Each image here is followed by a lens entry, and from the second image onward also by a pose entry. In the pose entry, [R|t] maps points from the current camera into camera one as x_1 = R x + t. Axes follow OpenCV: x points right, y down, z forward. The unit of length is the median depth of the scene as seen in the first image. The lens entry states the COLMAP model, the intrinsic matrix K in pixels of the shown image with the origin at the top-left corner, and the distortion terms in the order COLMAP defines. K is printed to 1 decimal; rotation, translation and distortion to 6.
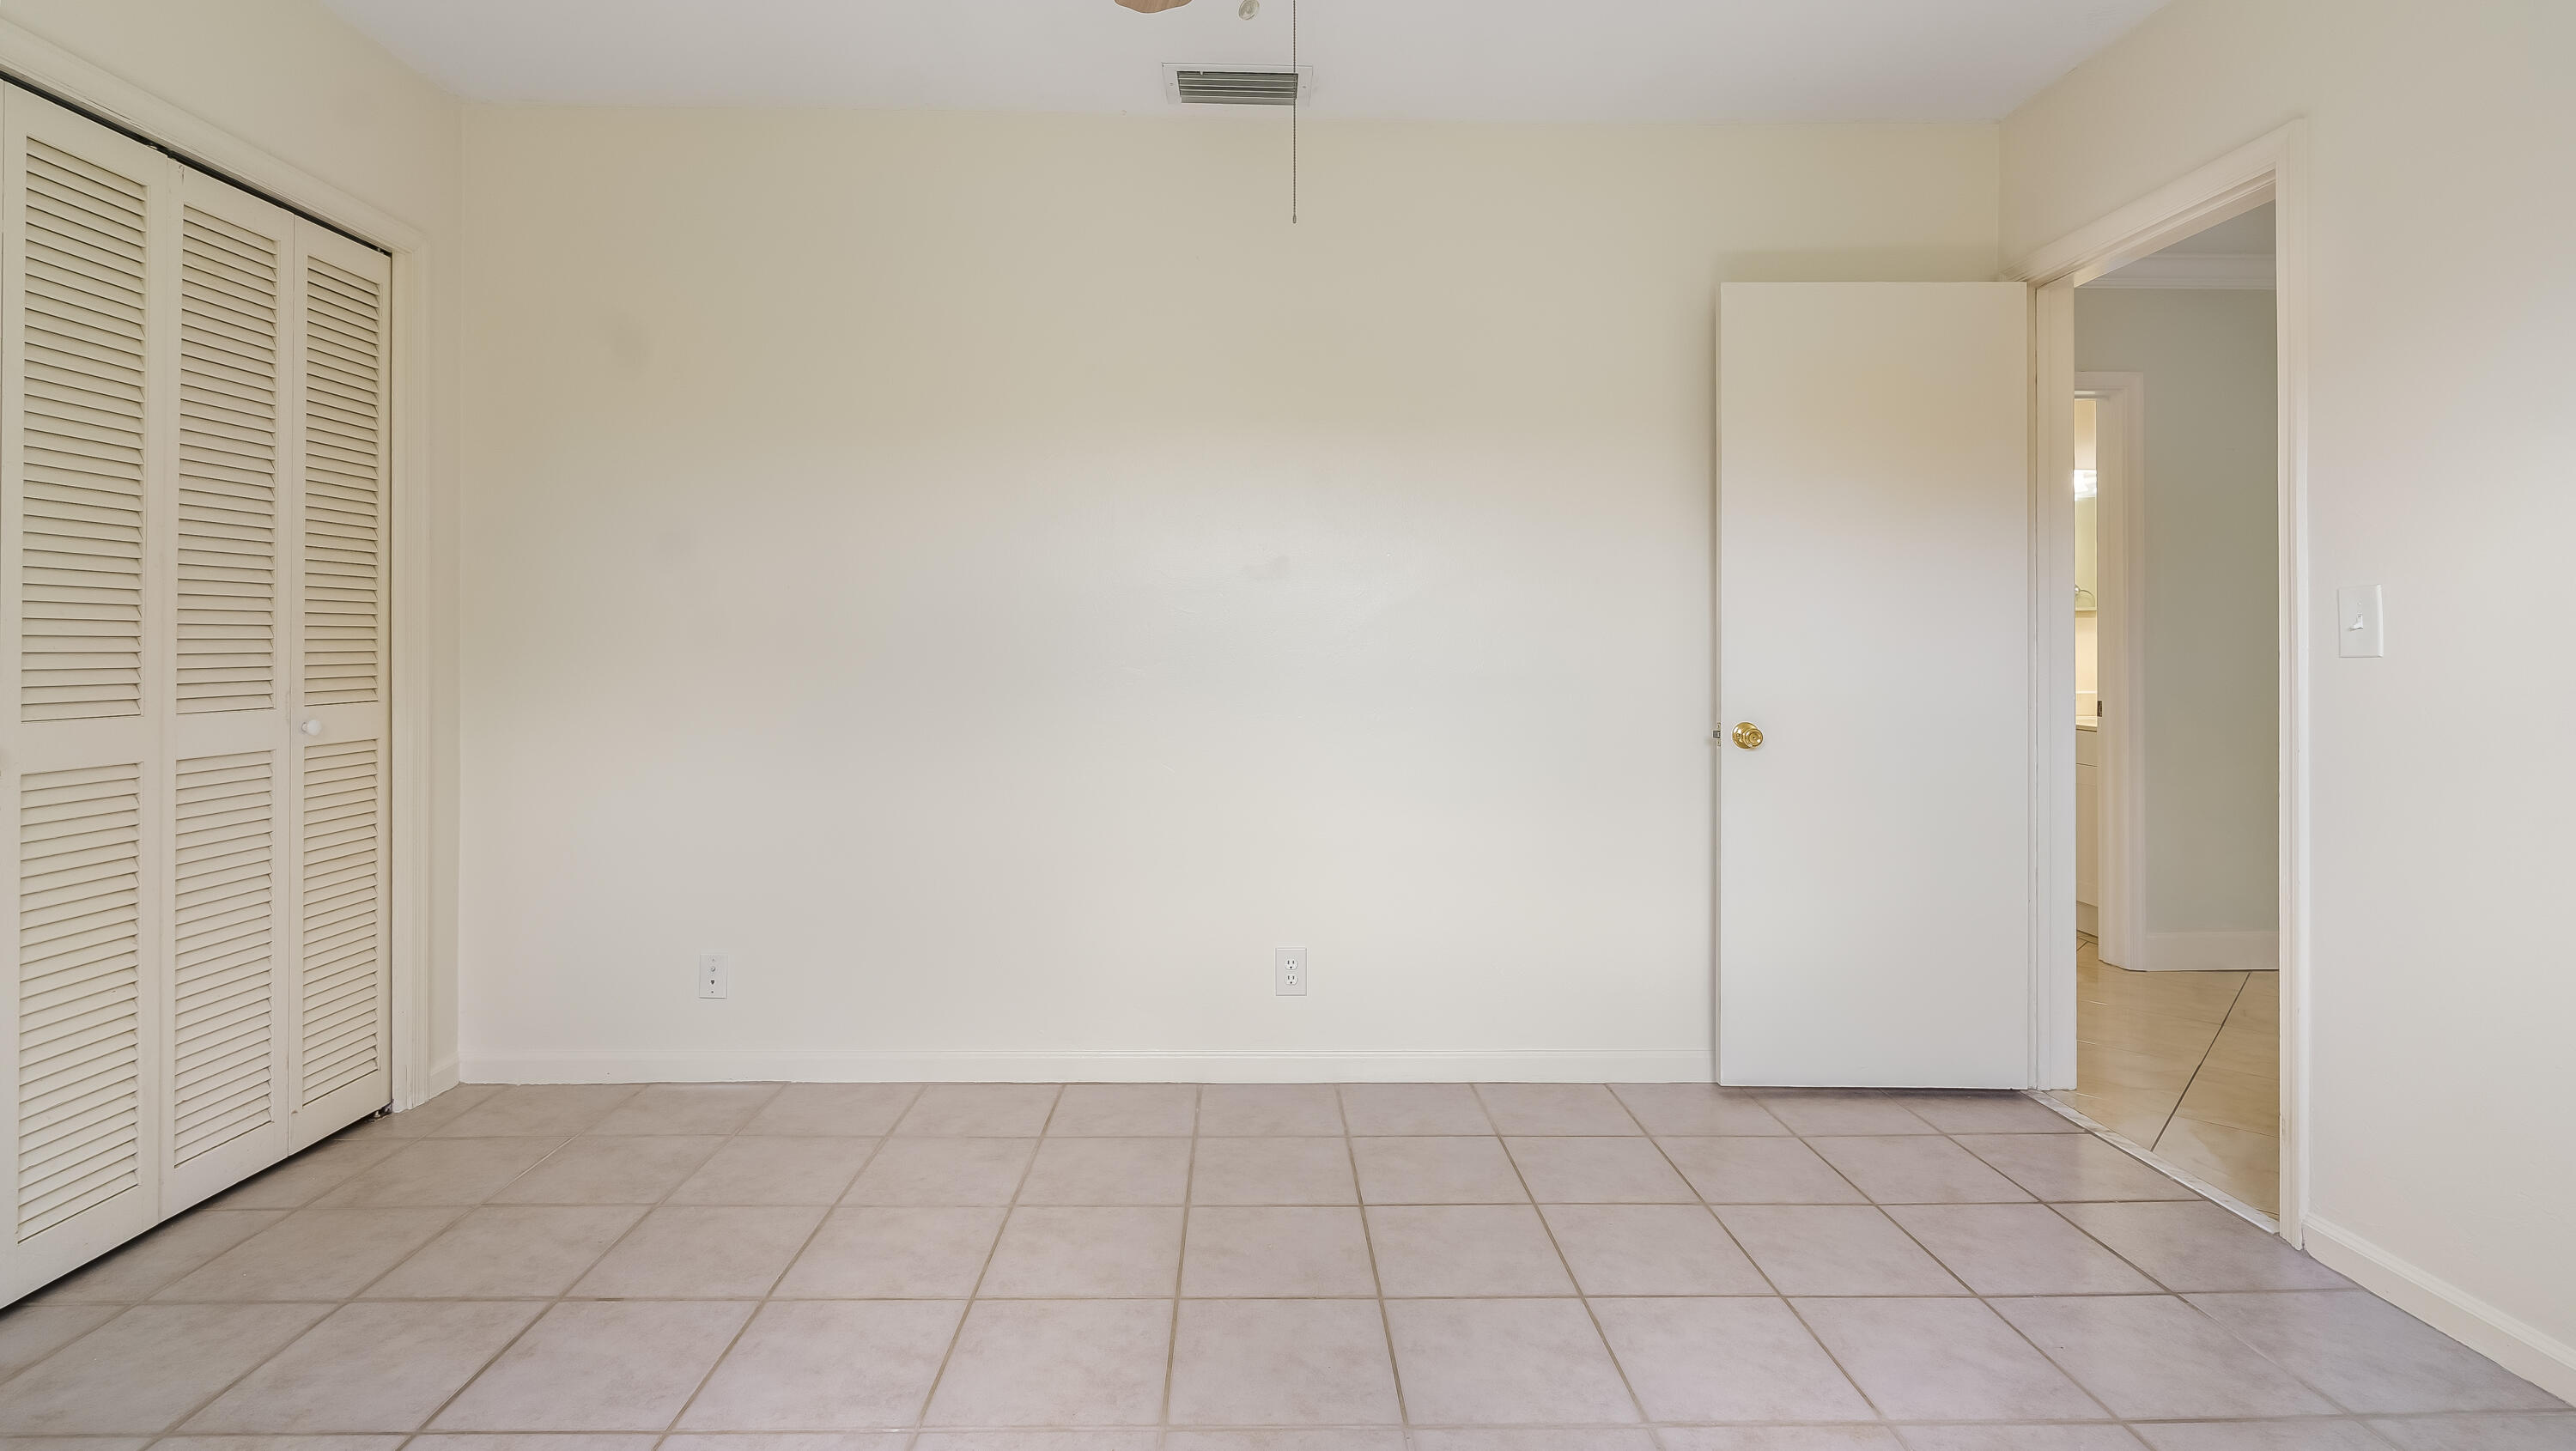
lens RADIAL K [[1180.7, 0, 1275.4], [0, 1180.7, 647.6], [0, 0, 1]] dist [-0.002930, -0.000616]
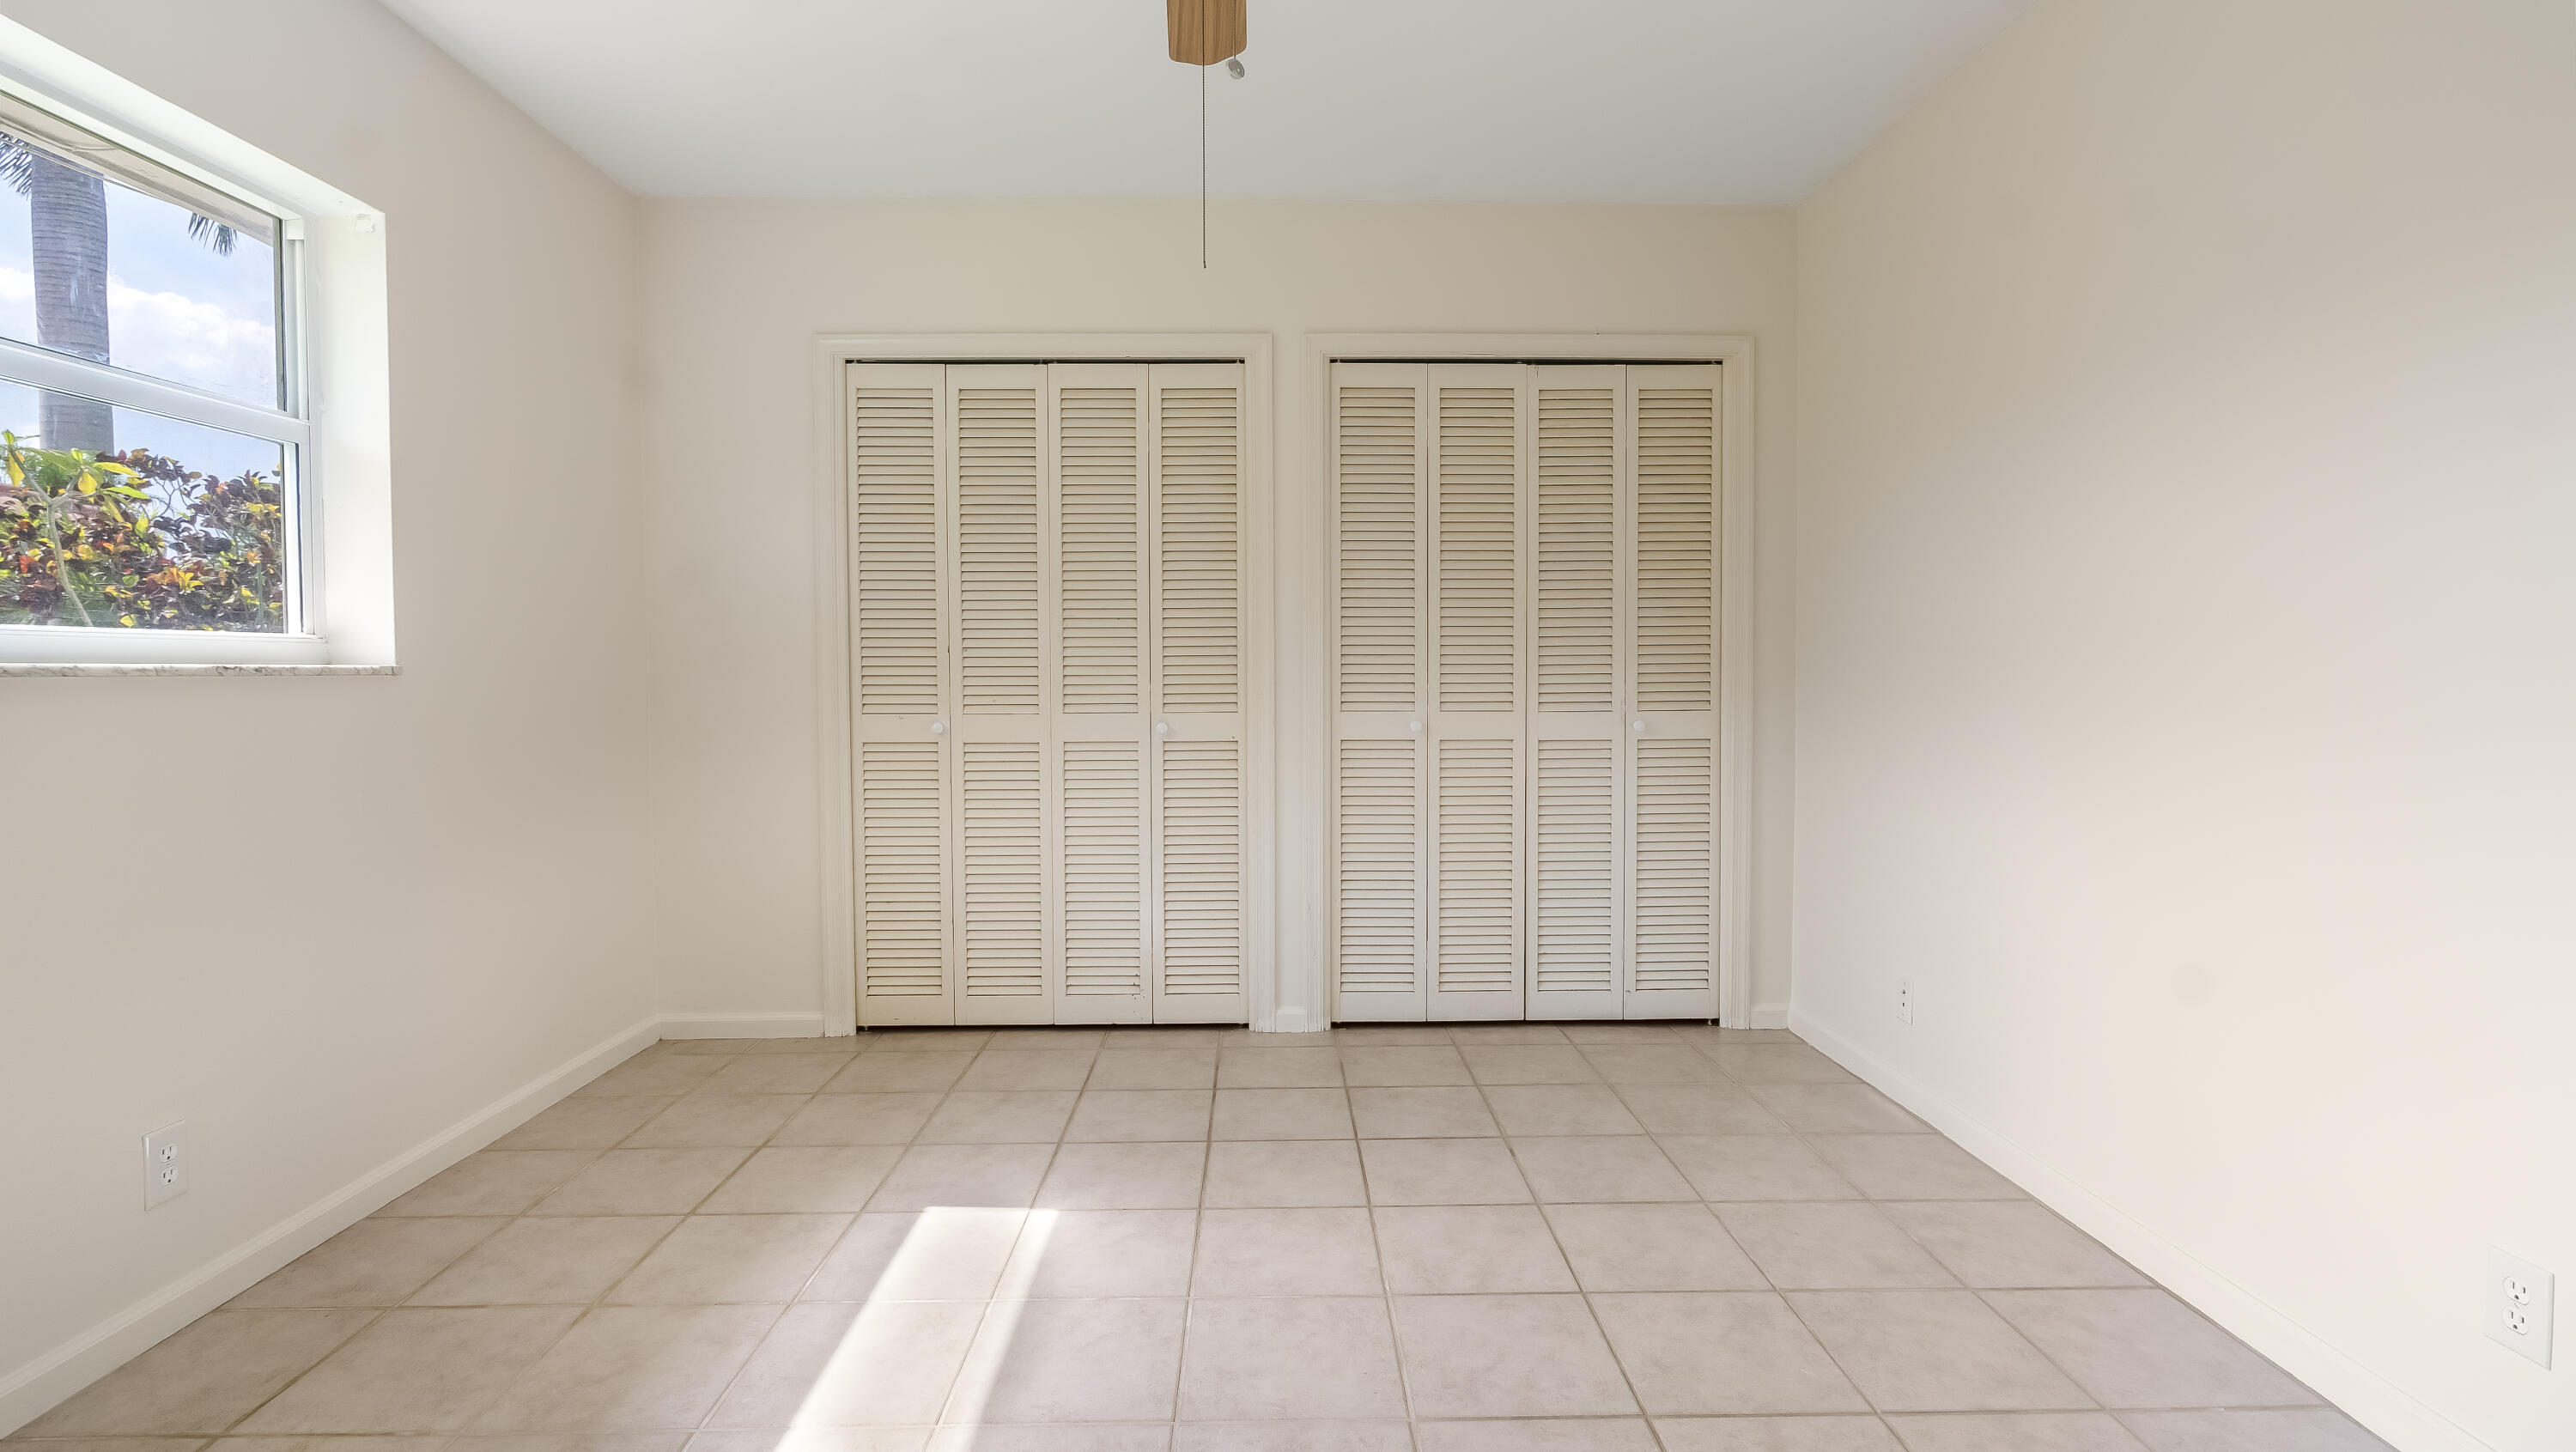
lens RADIAL K [[1175.4, 0, 1297.2], [0, 1175.4, 714.4], [0, 0, 1]] dist [-0.003355, -0.000568]
pose [[0.007029, 0.030276, -0.999517, 0.647418], [0.010086, 0.999489, 0.030346, 0.007015], [0.999924, -0.010294, 0.006720, 0.634999]]
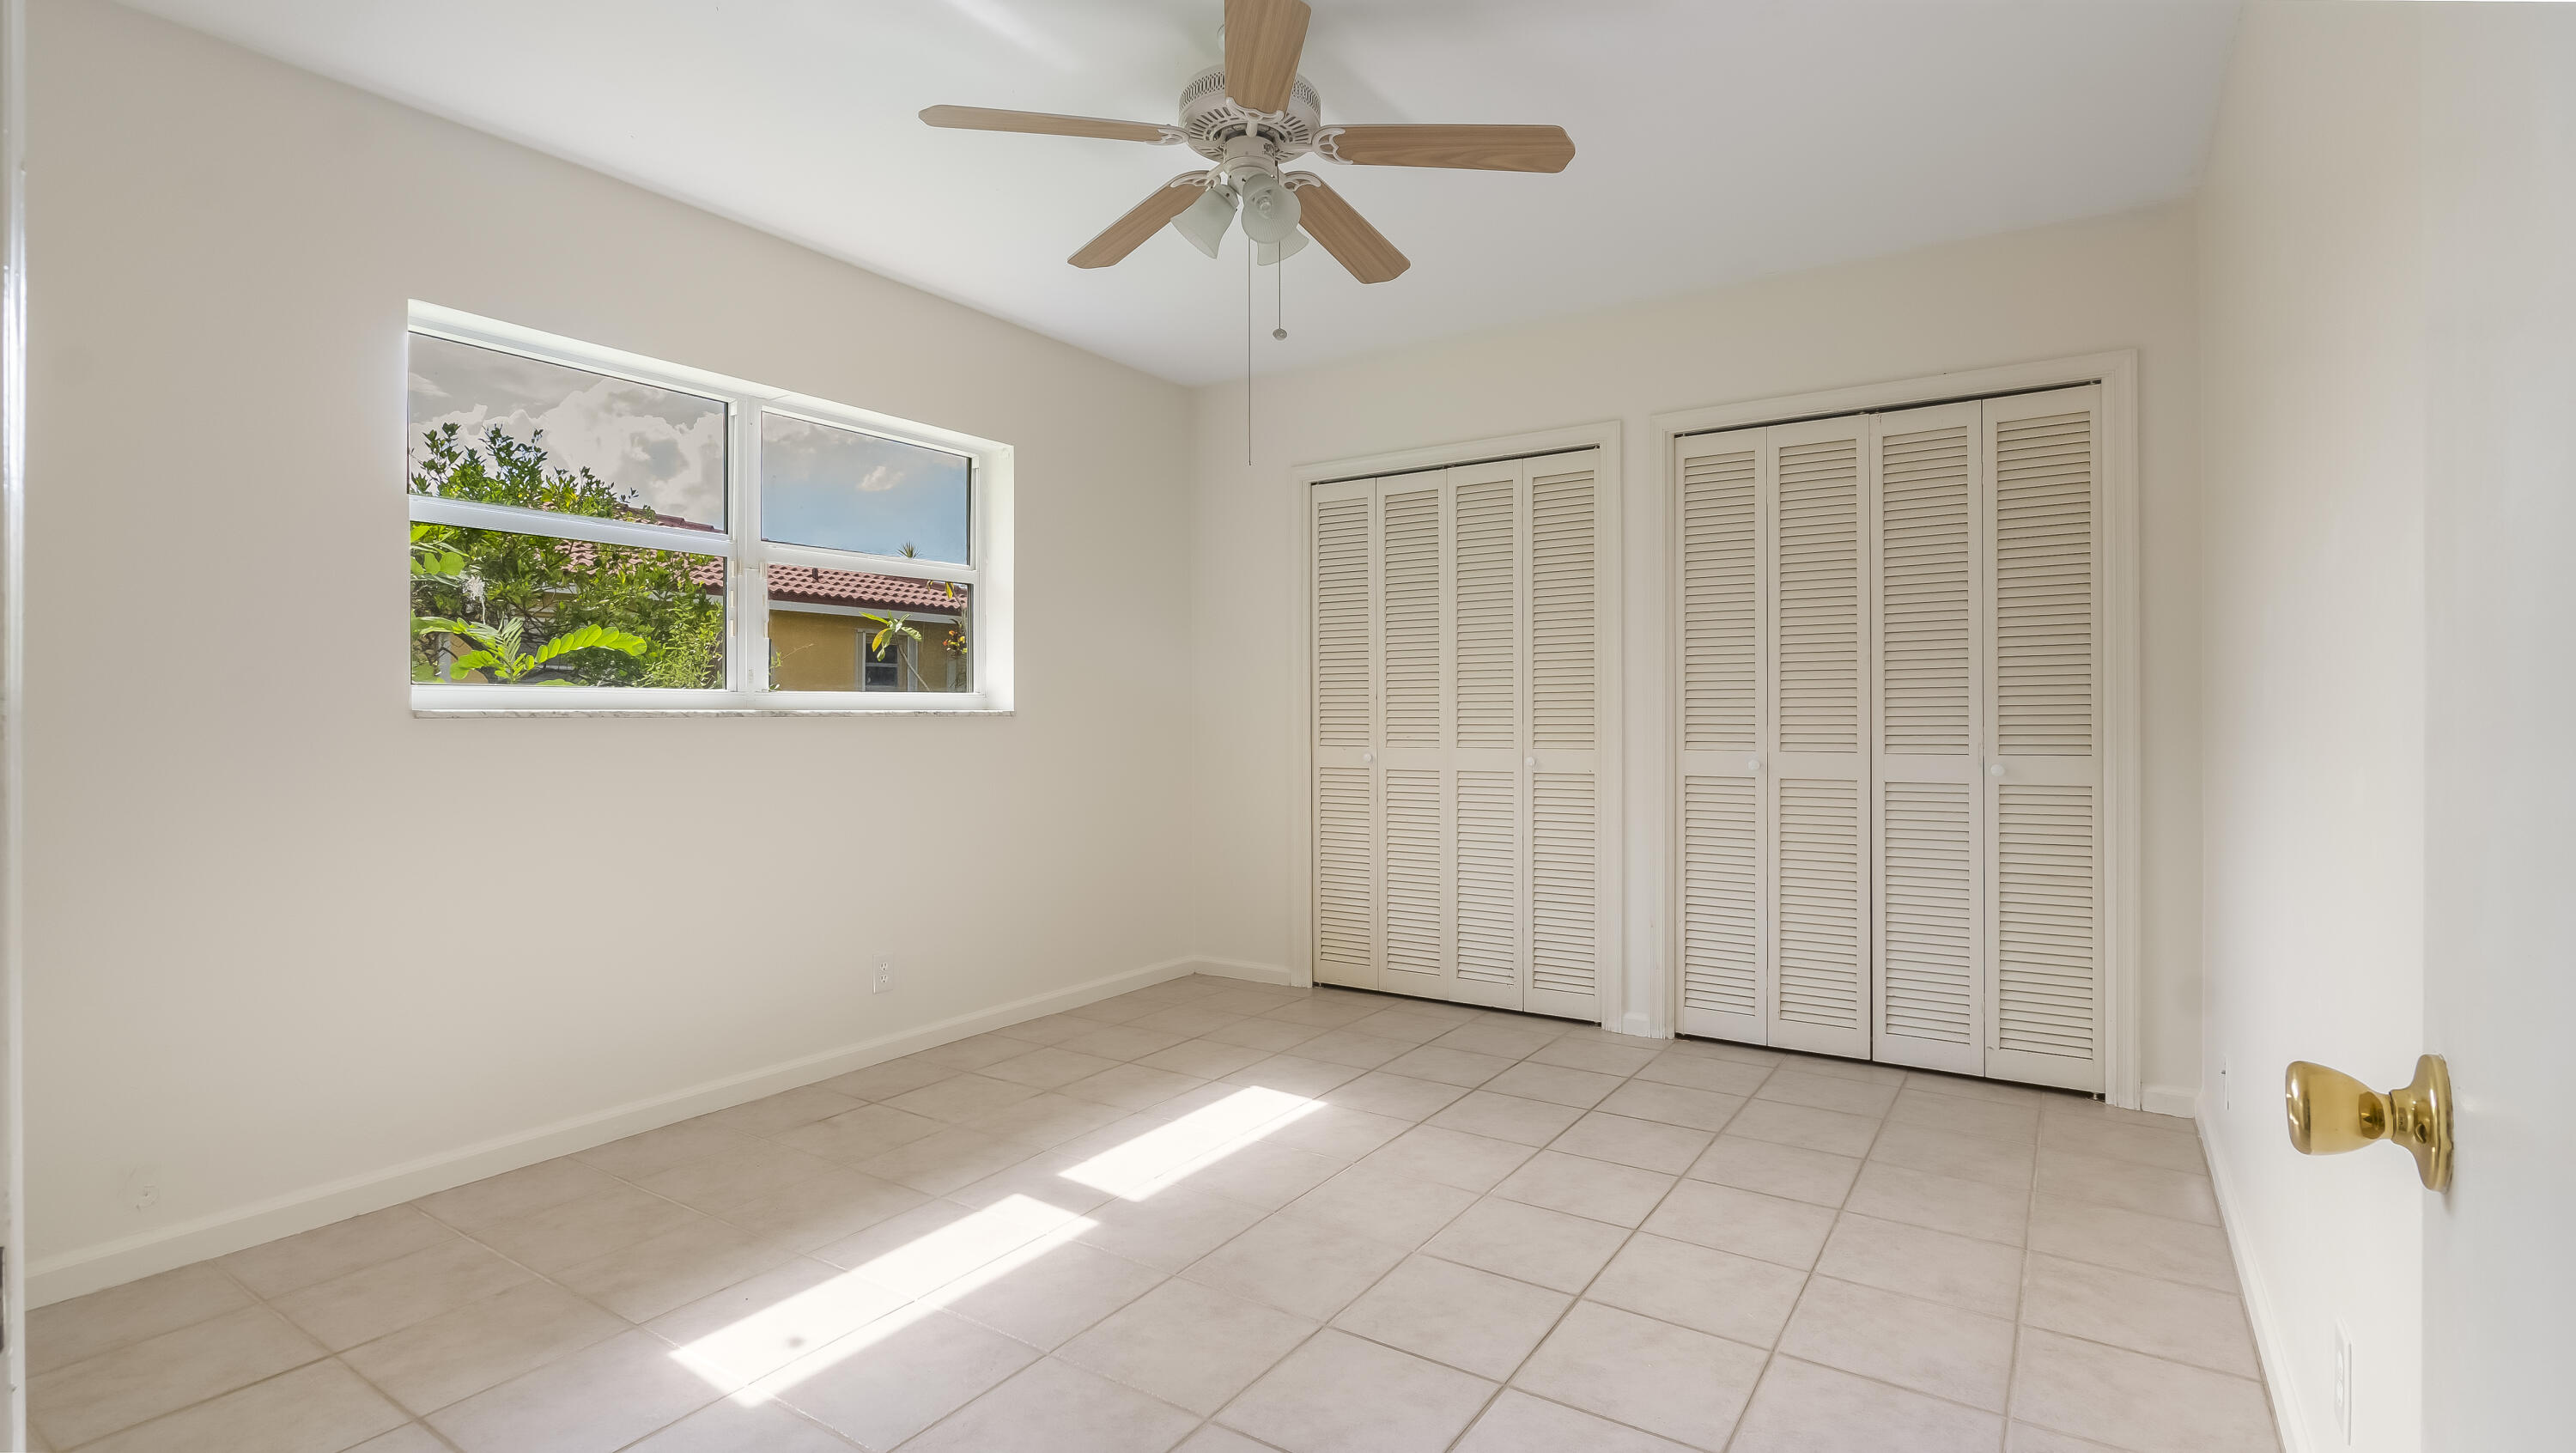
lens RADIAL K [[1175.5, 0, 1297.2], [0, 1175.5, 714.9], [0, 0, 1]] dist [-0.003355, -0.000568]
pose [[-0.557163, -0.004702, -0.830390, 0.831805], [0.005674, 0.999939, -0.009469, 0.013031], [0.830383, -0.009988, -0.557103, 1.187727]]
